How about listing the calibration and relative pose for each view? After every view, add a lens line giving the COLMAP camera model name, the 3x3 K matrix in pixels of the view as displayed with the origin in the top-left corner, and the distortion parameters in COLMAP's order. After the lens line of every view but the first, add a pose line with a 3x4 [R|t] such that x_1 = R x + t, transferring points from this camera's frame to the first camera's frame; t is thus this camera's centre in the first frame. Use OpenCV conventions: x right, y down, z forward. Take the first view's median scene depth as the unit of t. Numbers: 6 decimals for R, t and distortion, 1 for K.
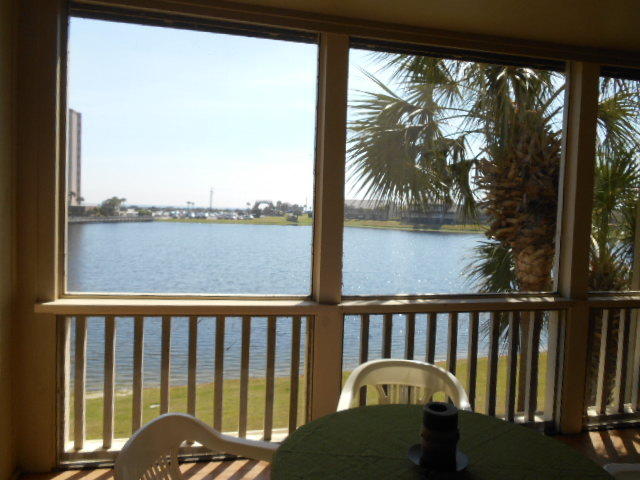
lens RADIAL K [[504.3, 0, 319.9], [0, 504.3, 234.1], [0, 0, 1]] dist [-0.031275, 0.005201]
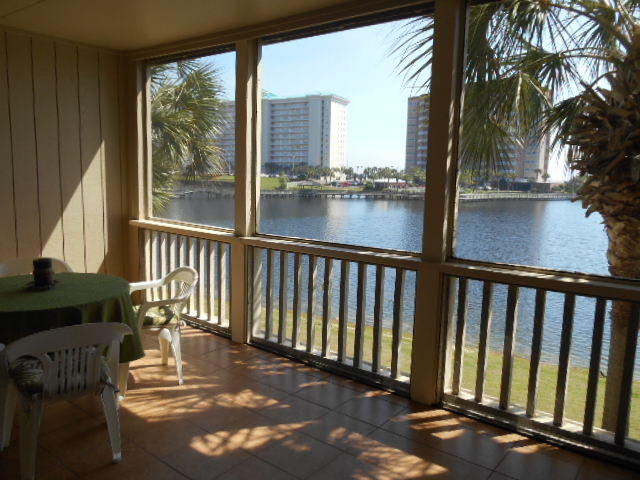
lens RADIAL K [[501.8, 0, 320.0], [0, 501.8, 240.0], [0, 0, 1]] dist [-0.022400, 0.013945]
pose [[0.626420, 0.084927, -0.774846, 0.734086], [-0.040512, 0.996251, 0.076443, 0.018603], [0.778433, -0.016495, 0.627511, 0.172198]]
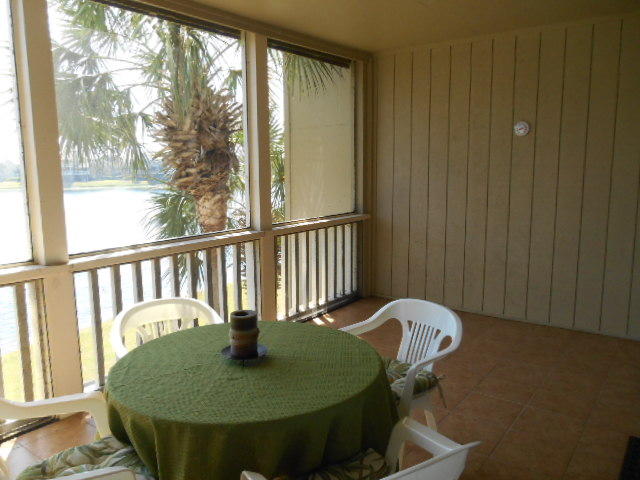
lens RADIAL K [[501.8, 0, 320.0], [0, 501.8, 240.0], [0, 0, 1]] dist [-0.022400, 0.013945]
pose [[0.768047, -0.134109, 0.626193, -0.109660], [0.067337, 0.989318, 0.129286, 0.001028], [-0.636843, -0.057132, 0.768874, -0.033010]]
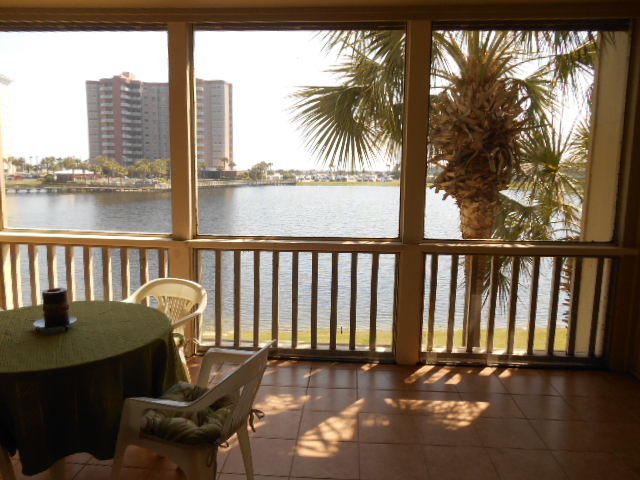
lens RADIAL K [[501.8, 0, 320.0], [0, 501.8, 240.0], [0, 0, 1]] dist [-0.022400, 0.013945]
pose [[0.958913, 0.019810, -0.283009, 0.422132], [0.004901, 0.996253, 0.086342, 0.017826], [0.283659, -0.084182, 0.955223, -0.067440]]
